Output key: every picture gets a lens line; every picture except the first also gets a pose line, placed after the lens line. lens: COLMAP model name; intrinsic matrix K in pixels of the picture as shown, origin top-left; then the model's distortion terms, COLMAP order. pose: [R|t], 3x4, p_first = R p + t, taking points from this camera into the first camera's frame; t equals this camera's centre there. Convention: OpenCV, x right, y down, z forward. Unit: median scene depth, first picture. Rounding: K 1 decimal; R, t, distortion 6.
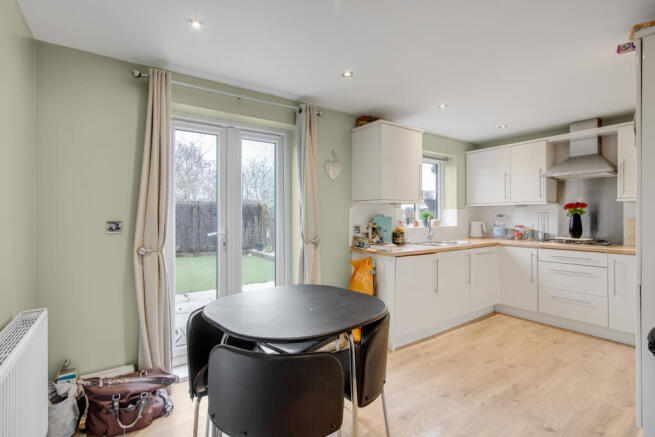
lens RADIAL K [[317.0, 0, 327.4], [0, 317.0, 218.7], [0, 0, 1]] dist [-0.001712, -0.000470]
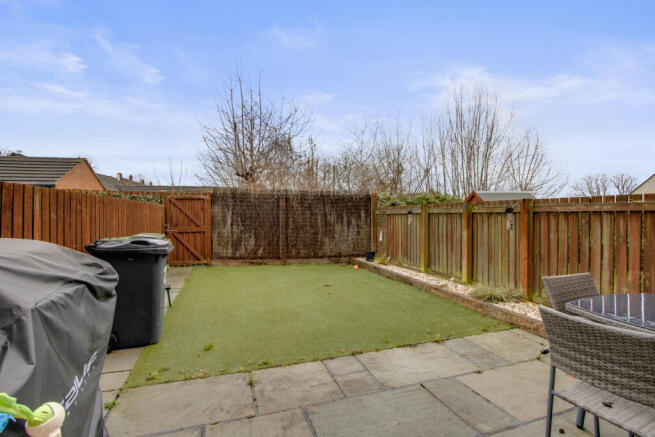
lens RADIAL K [[317.0, 0, 330.1], [0, 317.0, 217.7], [0, 0, 1]] dist [-0.001712, -0.000470]
pose [[0.965768, 0.004113, -0.259376, -0.115402], [-0.002977, 0.999984, 0.004770, 0.005094], [0.259392, -0.003835, 0.965765, 0.307876]]
